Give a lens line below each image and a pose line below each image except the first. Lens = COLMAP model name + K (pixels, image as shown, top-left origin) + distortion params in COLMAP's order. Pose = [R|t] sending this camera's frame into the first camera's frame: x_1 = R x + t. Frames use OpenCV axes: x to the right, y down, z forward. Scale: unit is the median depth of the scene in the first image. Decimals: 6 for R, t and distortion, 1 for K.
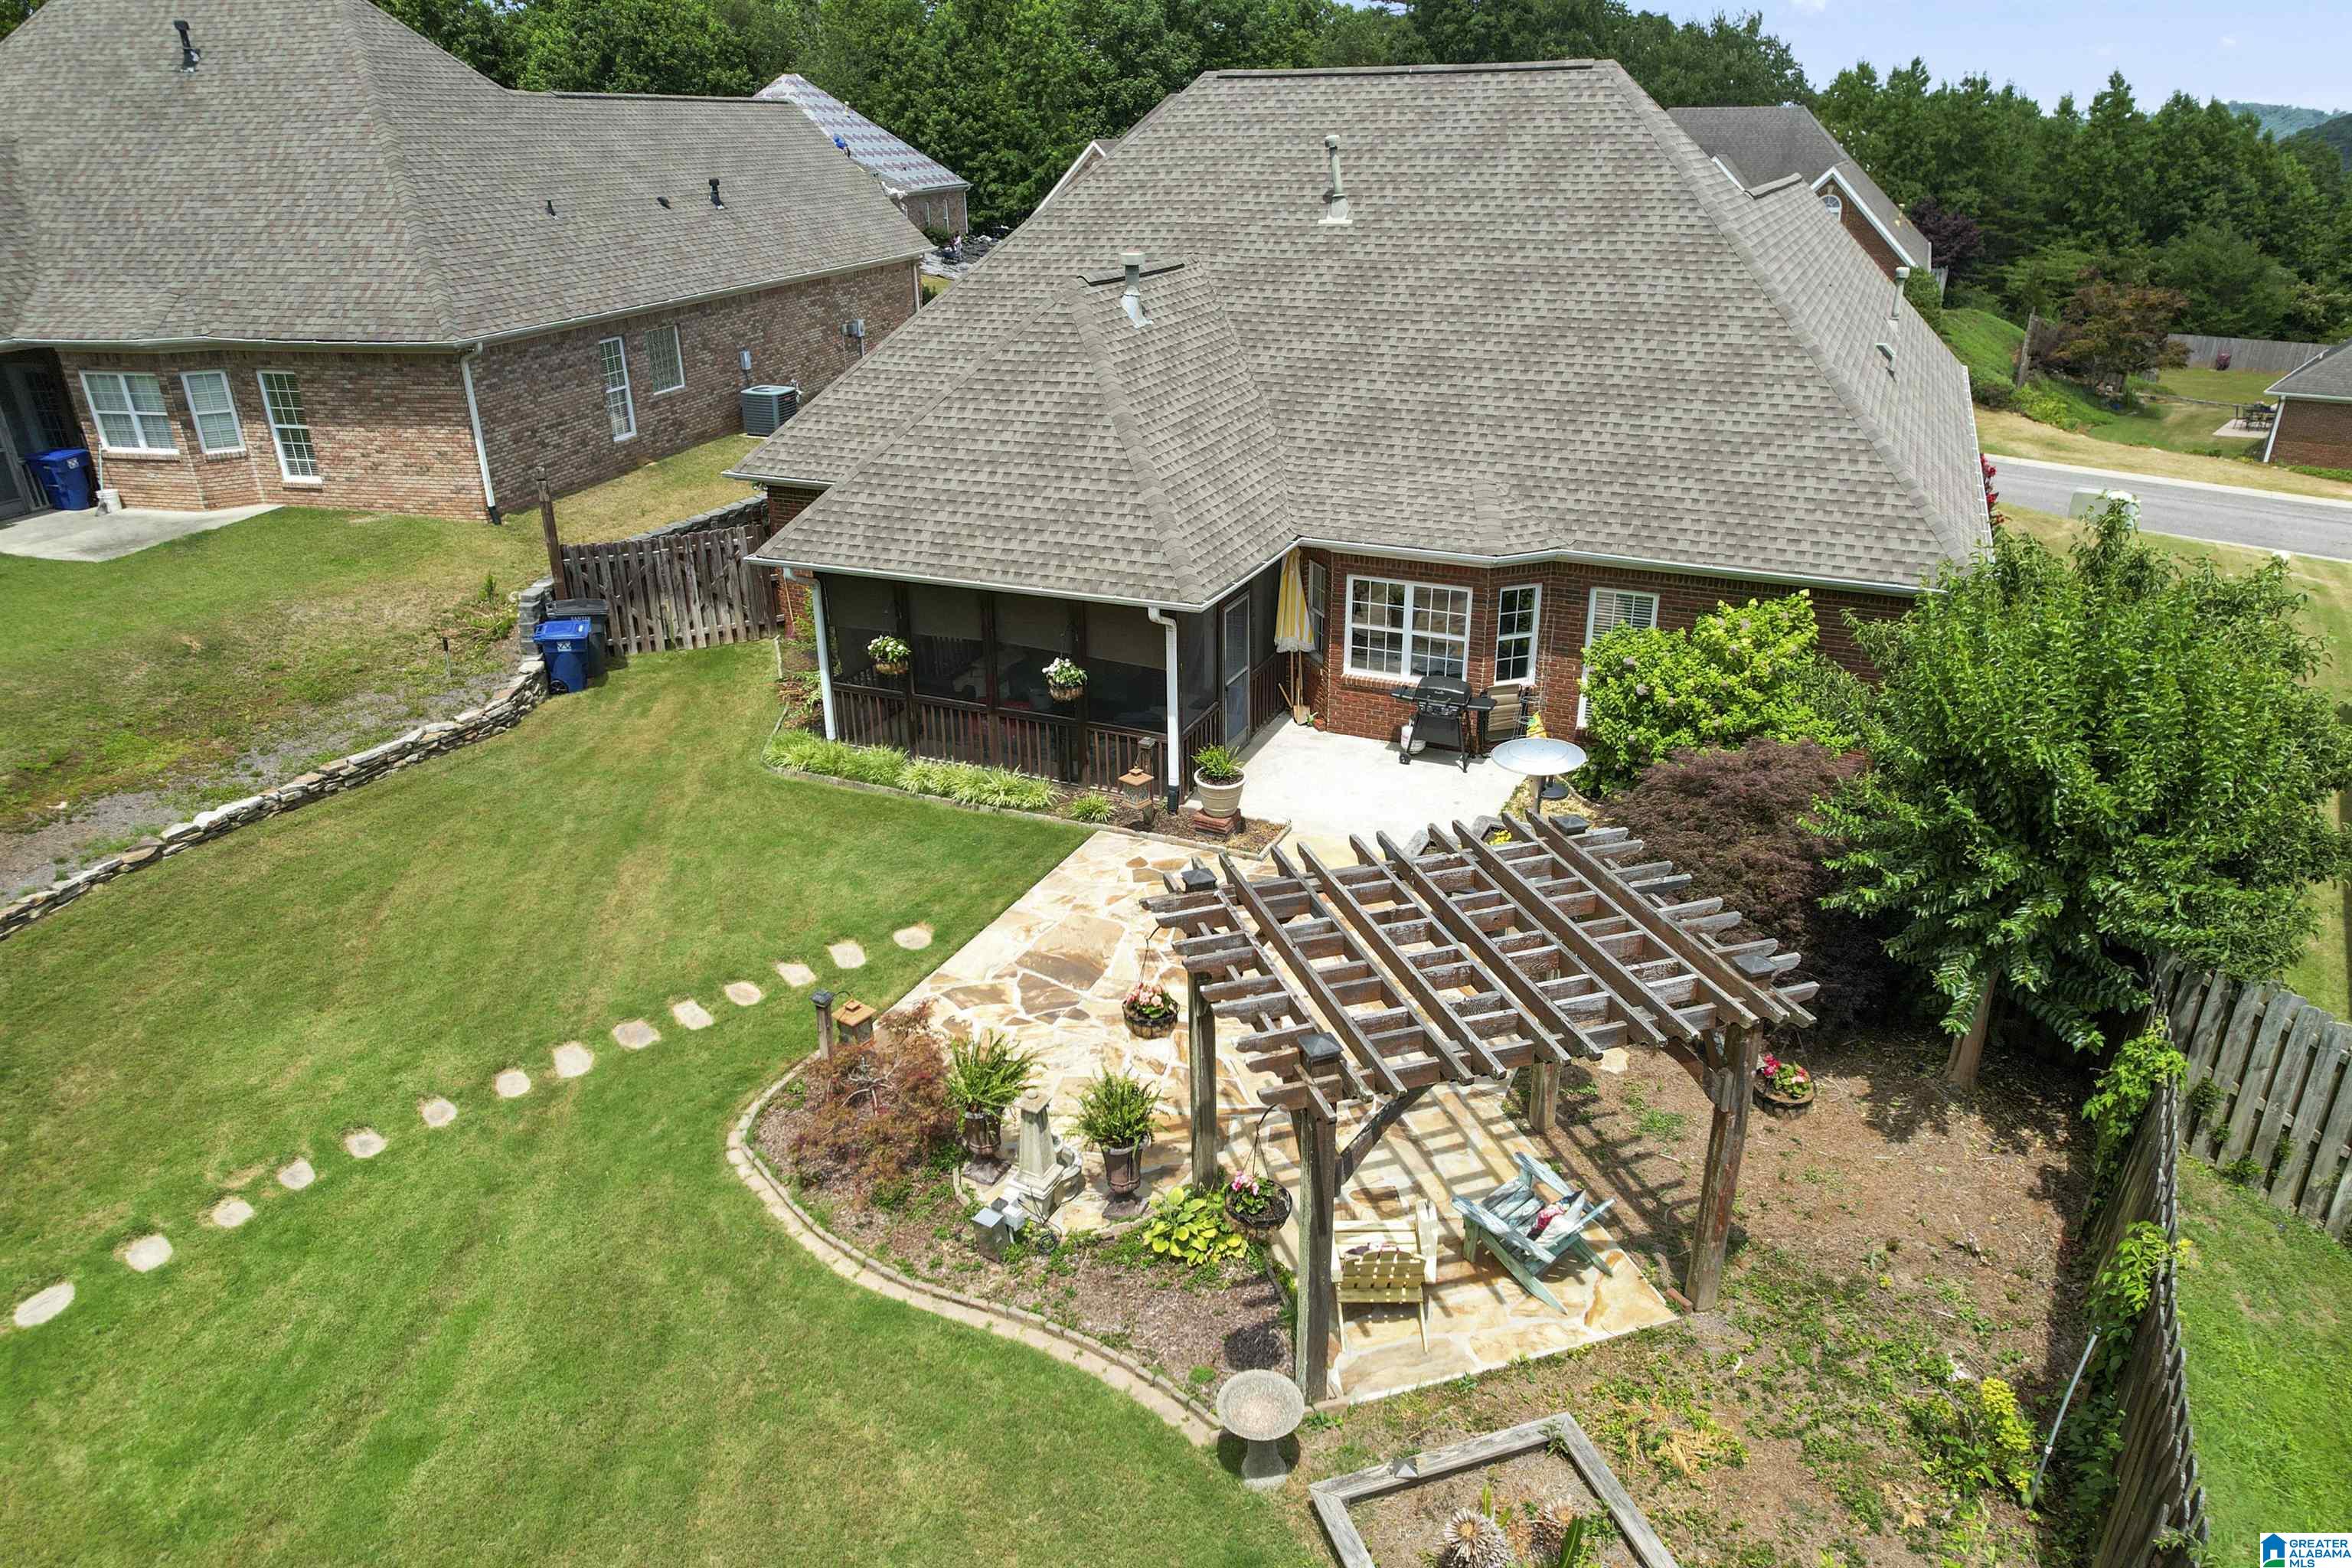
lens RADIAL K [[1503.1, 0, 1241.6], [0, 1503.1, 800.1], [0, 0, 1]] dist [-0.036473, 0.015842]
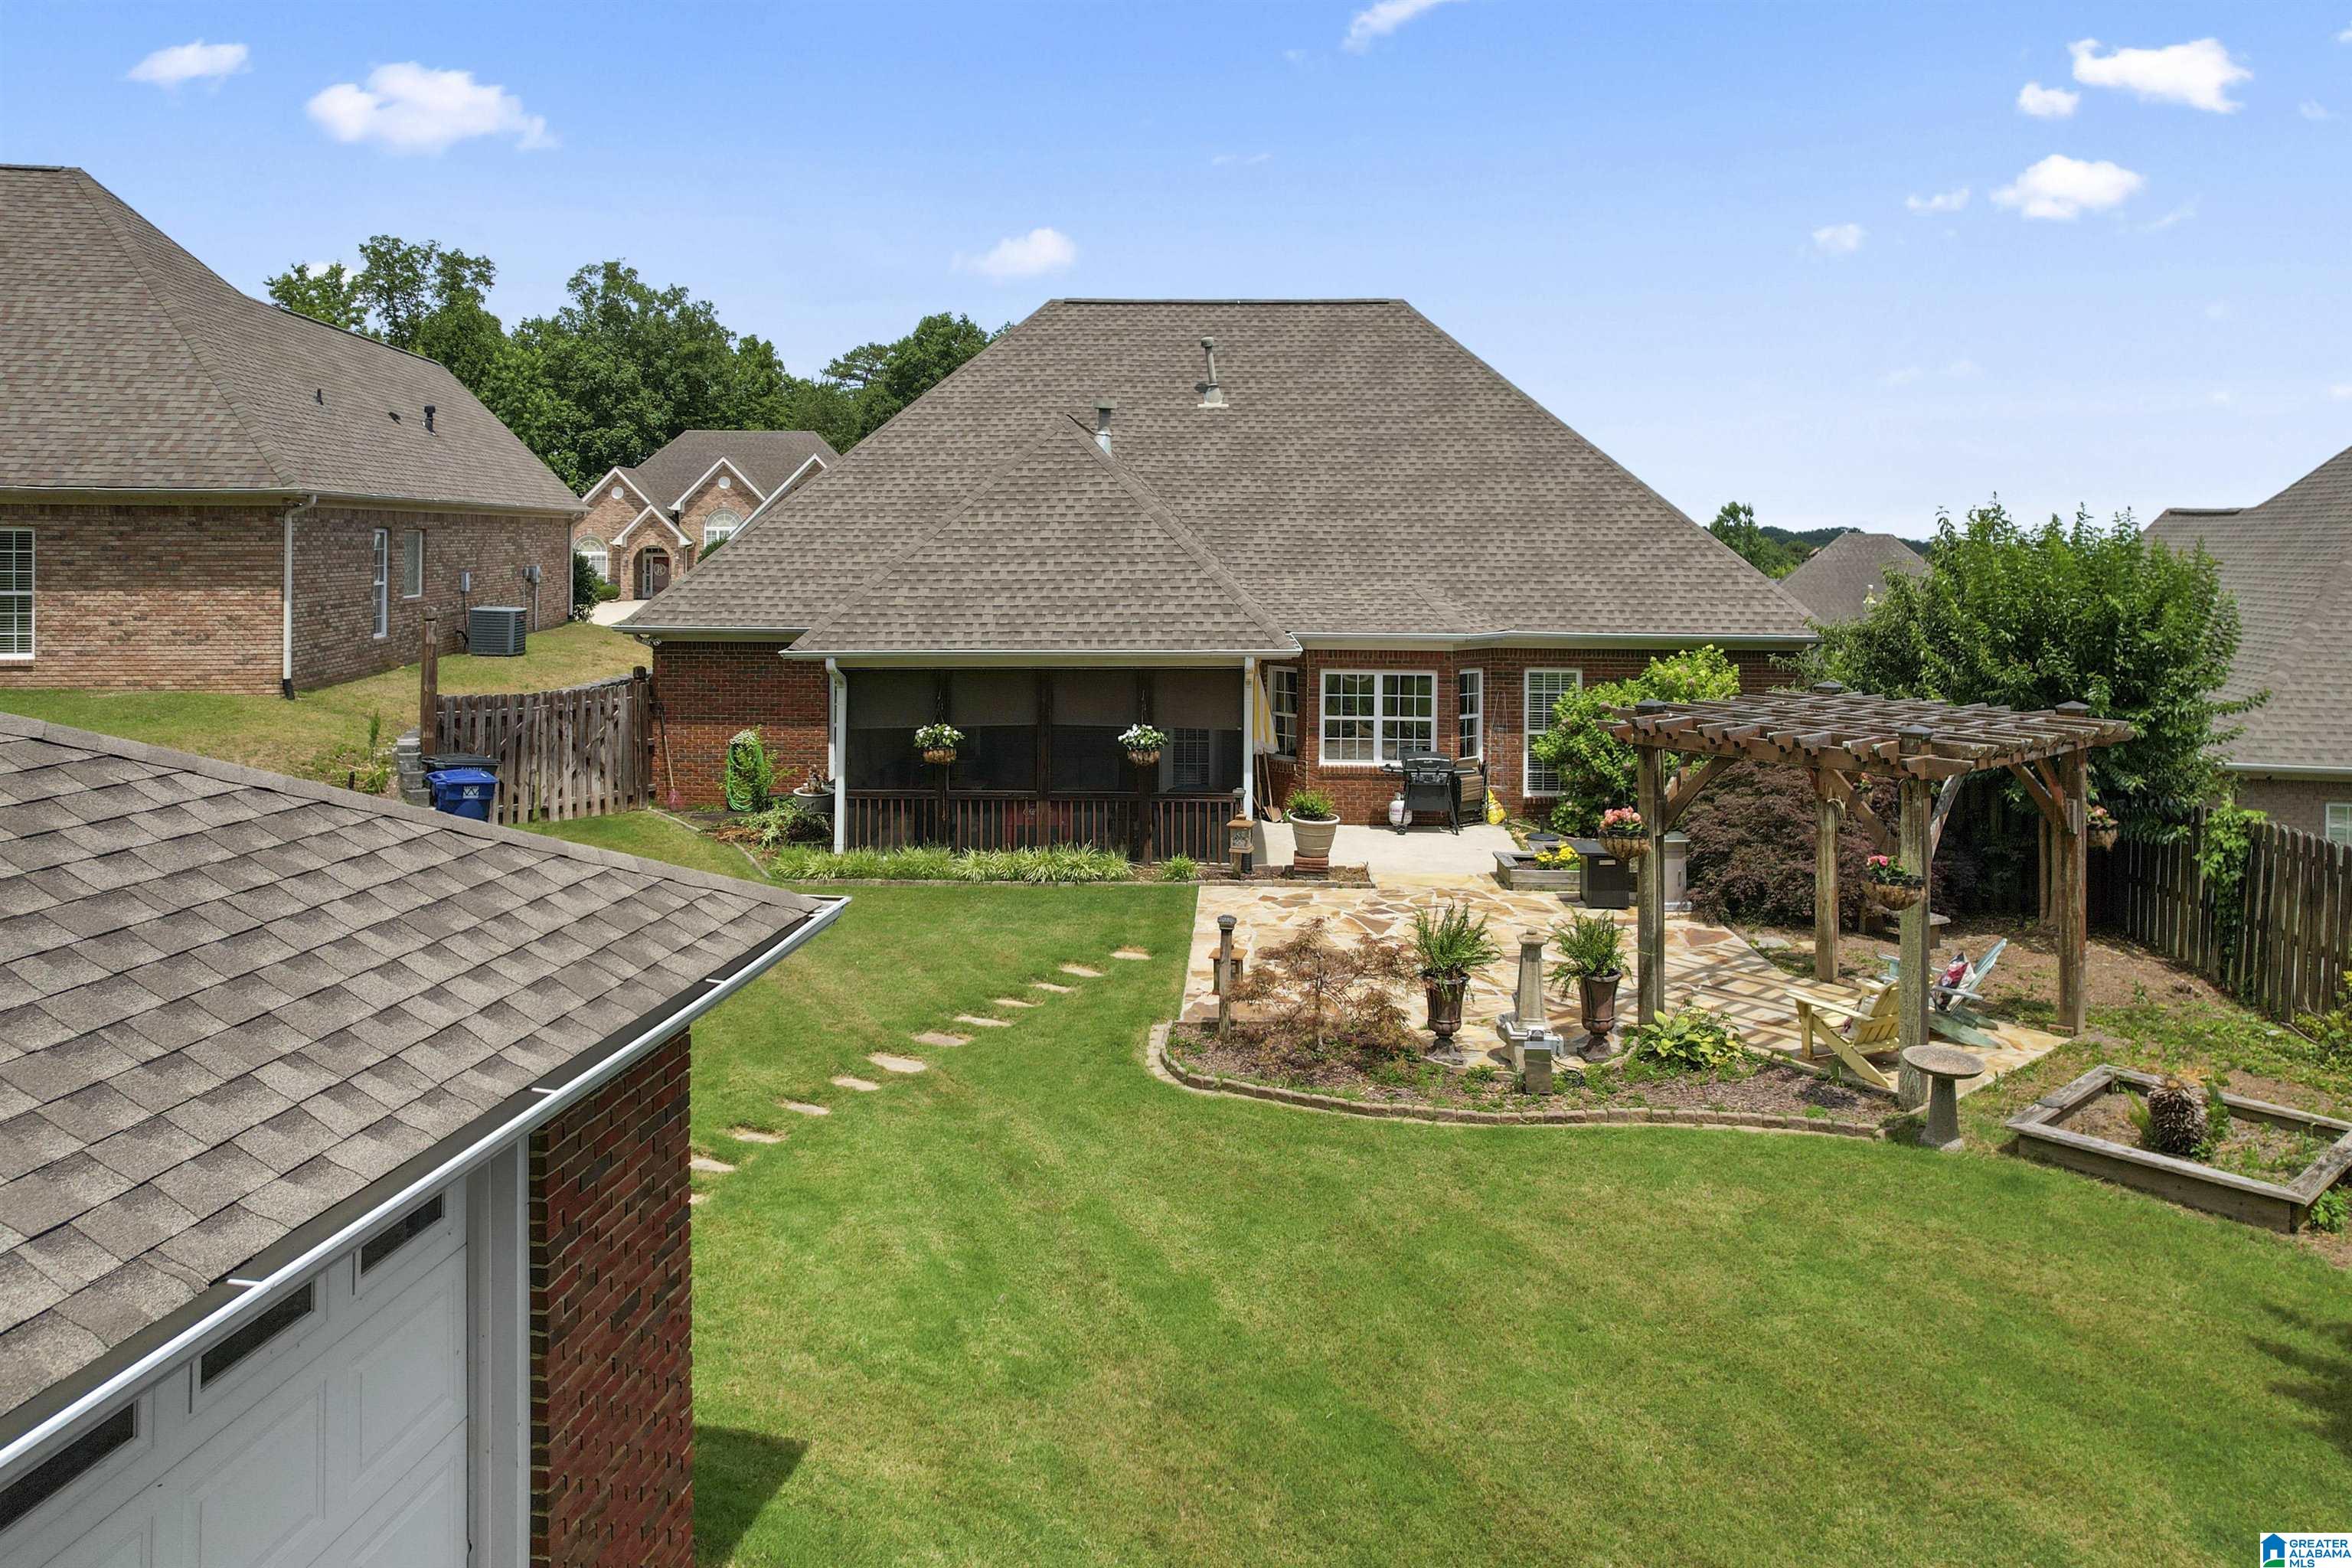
lens RADIAL K [[1586.7, 0, 1217.4], [0, 1586.7, 546.8], [0, 0, 1]] dist [-0.044393, 0.030789]
pose [[0.920425, 0.012153, 0.390730, -0.403227], [0.149201, 0.912932, -0.379860, 0.175072], [-0.361326, 0.407930, 0.838473, 0.015544]]
